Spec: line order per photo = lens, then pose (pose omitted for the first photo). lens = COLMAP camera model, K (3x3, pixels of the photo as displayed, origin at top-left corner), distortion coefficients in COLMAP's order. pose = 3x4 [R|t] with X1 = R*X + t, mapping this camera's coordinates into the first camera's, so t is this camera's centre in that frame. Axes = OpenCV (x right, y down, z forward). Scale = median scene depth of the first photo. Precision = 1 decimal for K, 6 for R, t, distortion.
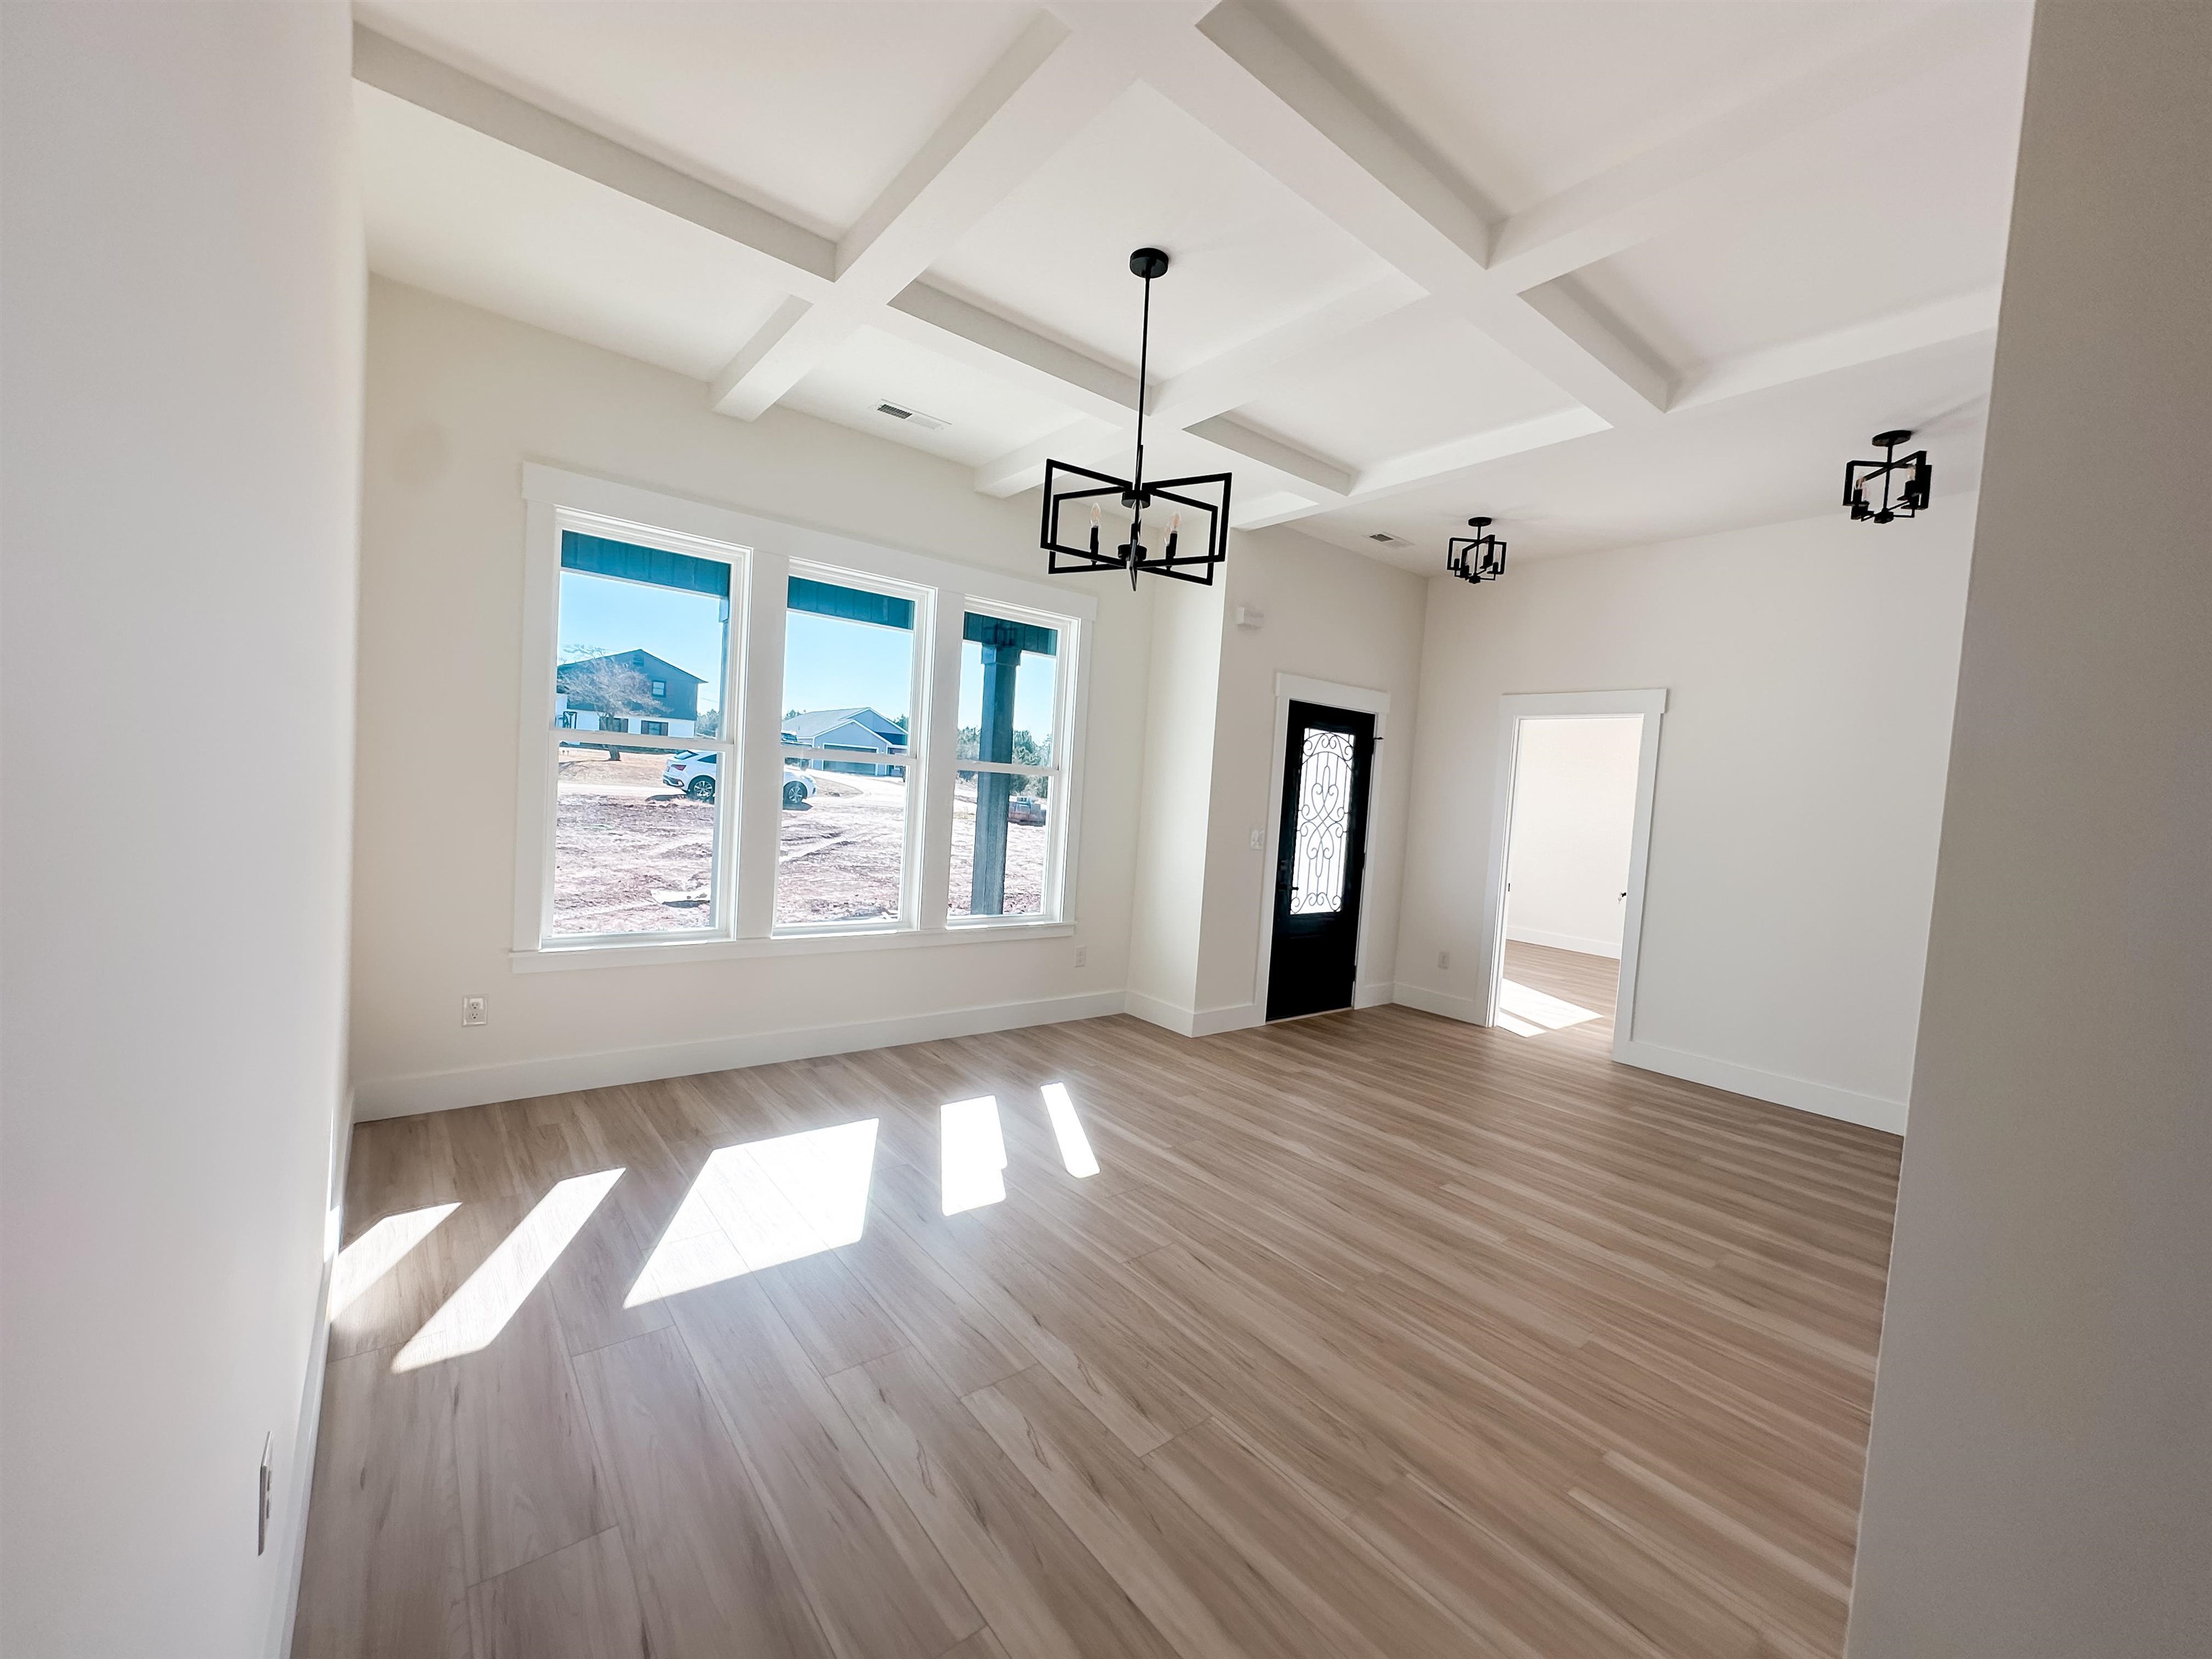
lens RADIAL K [[885.3, 0, 1105.9], [0, 885.3, 827.8], [0, 0, 1]] dist [0.002811, -0.000480]
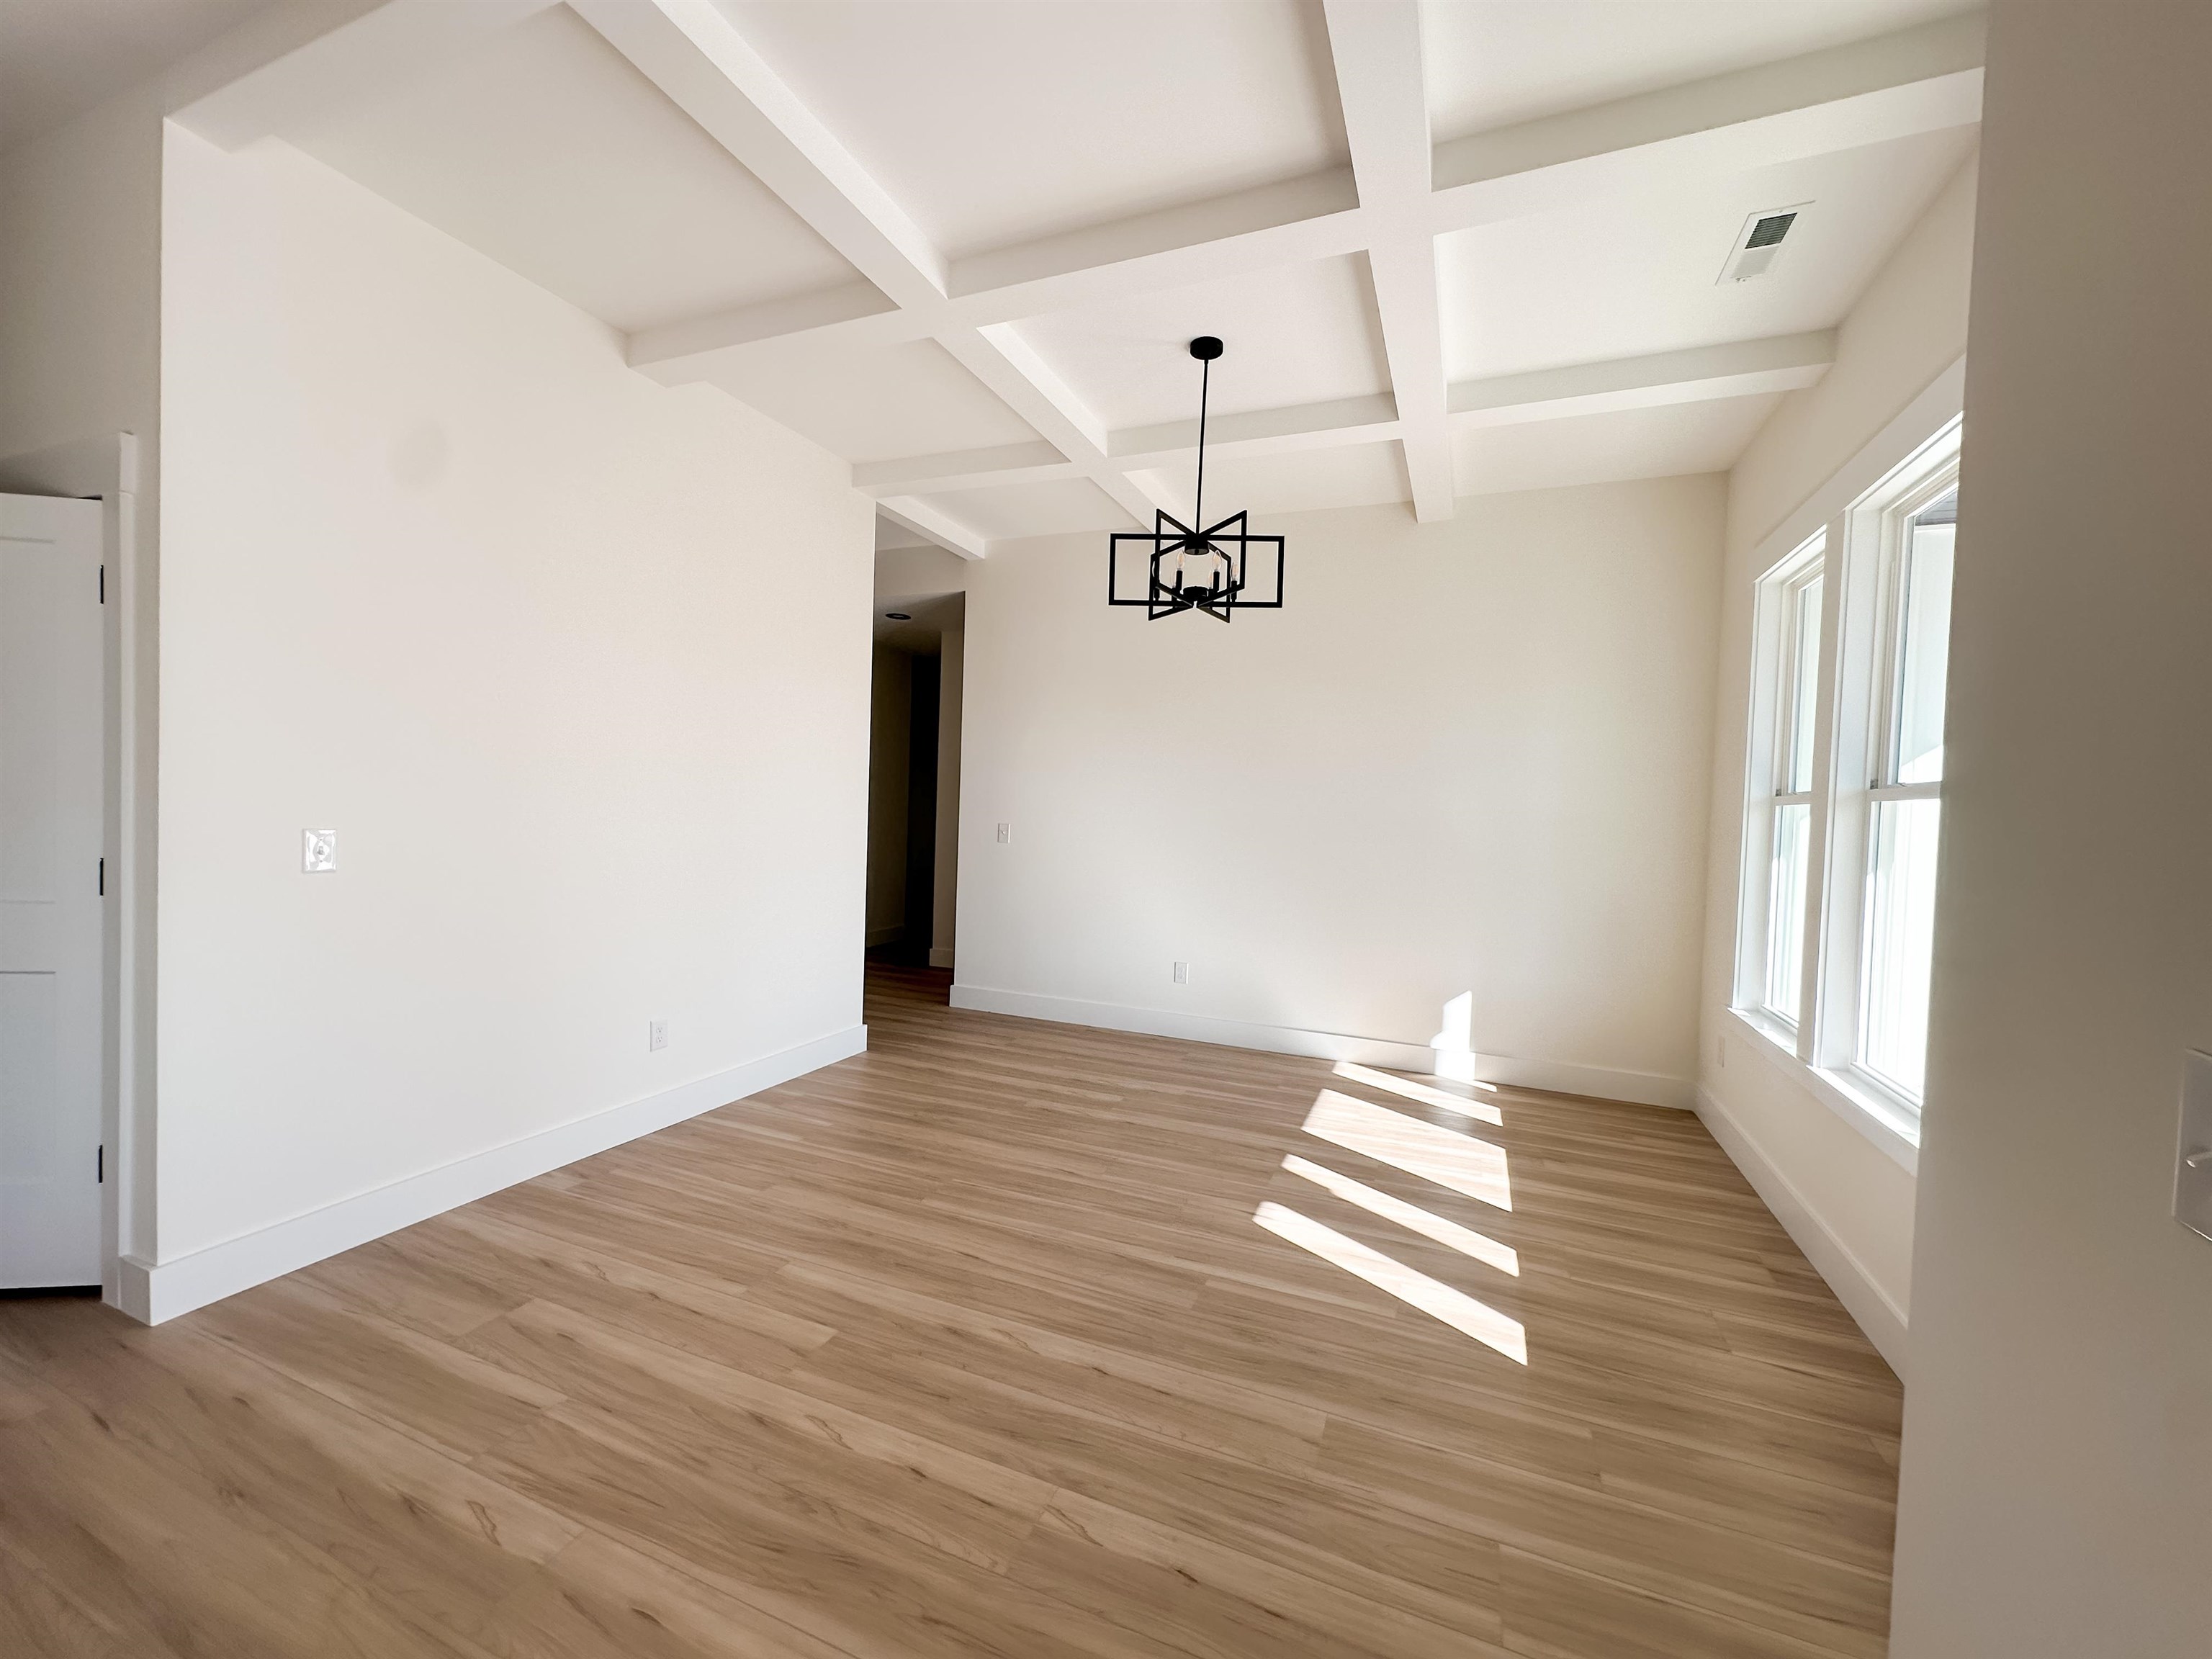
lens RADIAL K [[885.3, 0, 1105.0], [0, 885.3, 827.8], [0, 0, 1]] dist [0.002811, -0.000480]
pose [[-0.873357, -0.084043, -0.479776, 0.546842], [-0.117473, 0.992269, 0.040025, -0.026004], [0.472703, 0.091317, -0.876478, 1.632434]]
